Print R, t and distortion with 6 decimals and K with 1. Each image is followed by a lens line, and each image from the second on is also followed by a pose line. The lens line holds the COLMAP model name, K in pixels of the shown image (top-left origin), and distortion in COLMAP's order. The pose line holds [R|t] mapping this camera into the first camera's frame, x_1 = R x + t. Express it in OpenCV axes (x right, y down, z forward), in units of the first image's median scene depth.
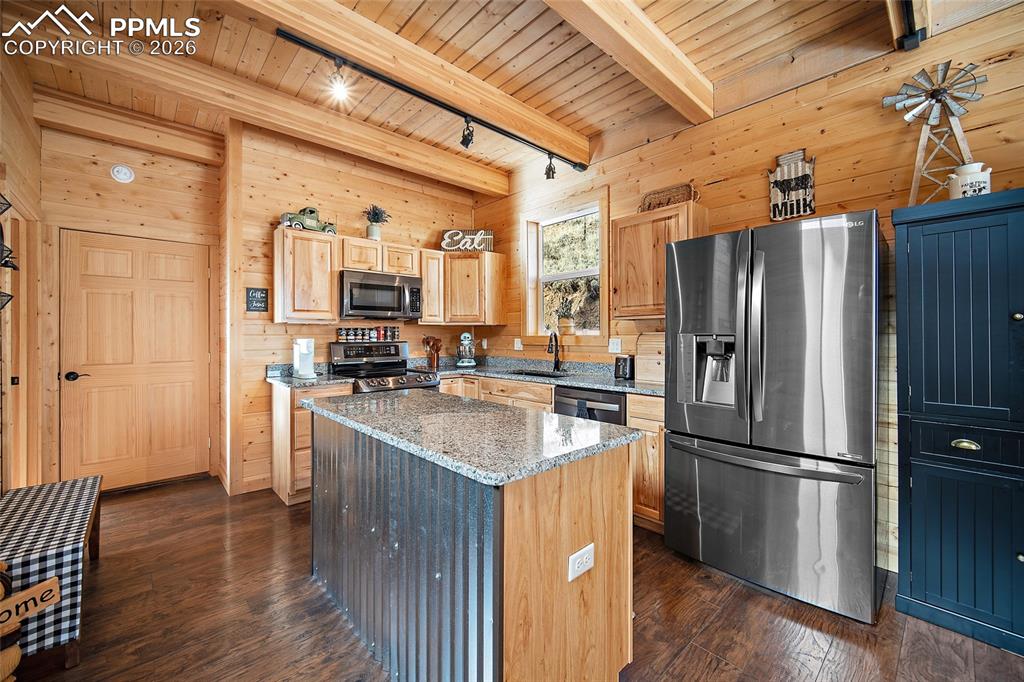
lens RADIAL K [[411.0, 0, 503.3], [0, 411.0, 331.2], [0, 0, 1]] dist [-0.003036, 0.001533]
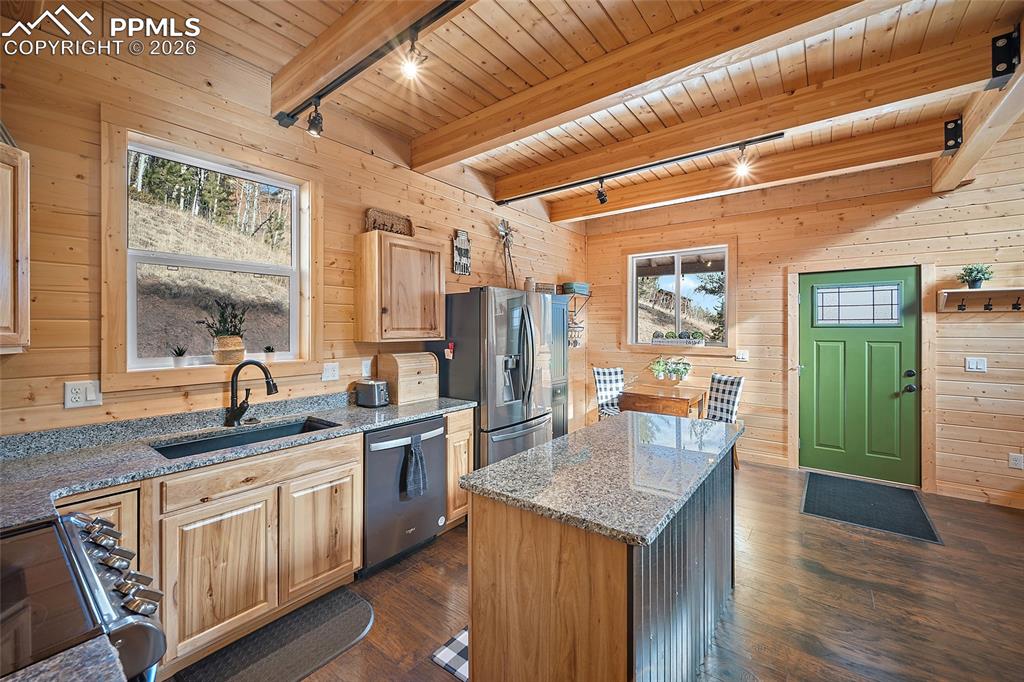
lens RADIAL K [[411.0, 0, 515.2], [0, 411.0, 328.2], [0, 0, 1]] dist [-0.003036, 0.001533]
pose [[-0.184916, 0.003035, 0.982750, -0.582276], [-0.011777, 0.999917, -0.005305, -0.049957], [-0.982684, -0.012555, -0.184865, 0.764476]]
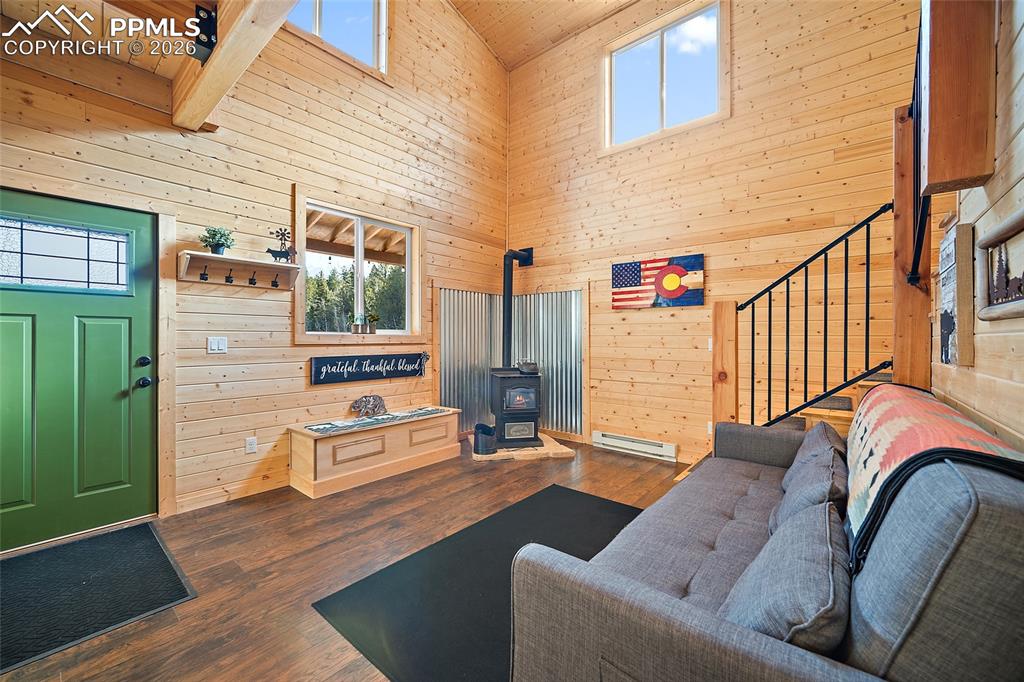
lens RADIAL K [[402.3, 0, 515.2], [0, 402.3, 337.1], [0, 0, 1]] dist [-0.003719, -0.000116]
pose [[-0.989381, 0.000169, -0.145342, -0.304151], [0.001758, 0.999940, -0.010804, 0.013155], [0.145331, -0.010945, -0.989323, 0.402742]]
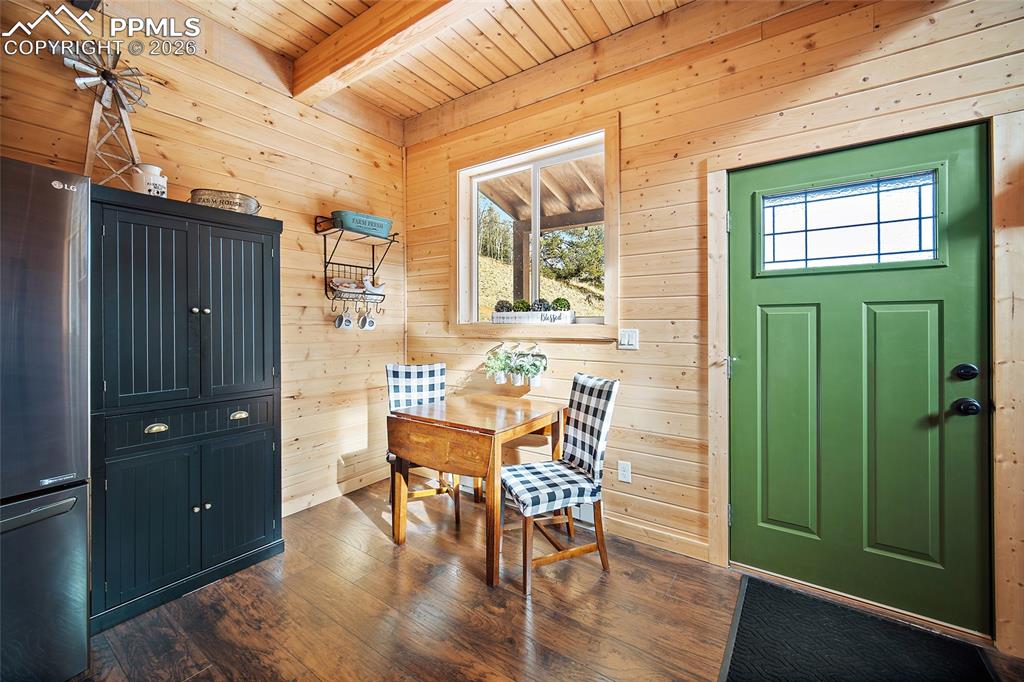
lens RADIAL K [[411.0, 0, 515.2], [0, 411.0, 323.9], [0, 0, 1]] dist [-0.003036, 0.001533]
pose [[-0.231724, 0.004298, 0.972772, -0.060273], [-0.008279, 0.999945, -0.006391, 0.002124], [-0.972746, -0.009535, -0.231676, 0.162133]]
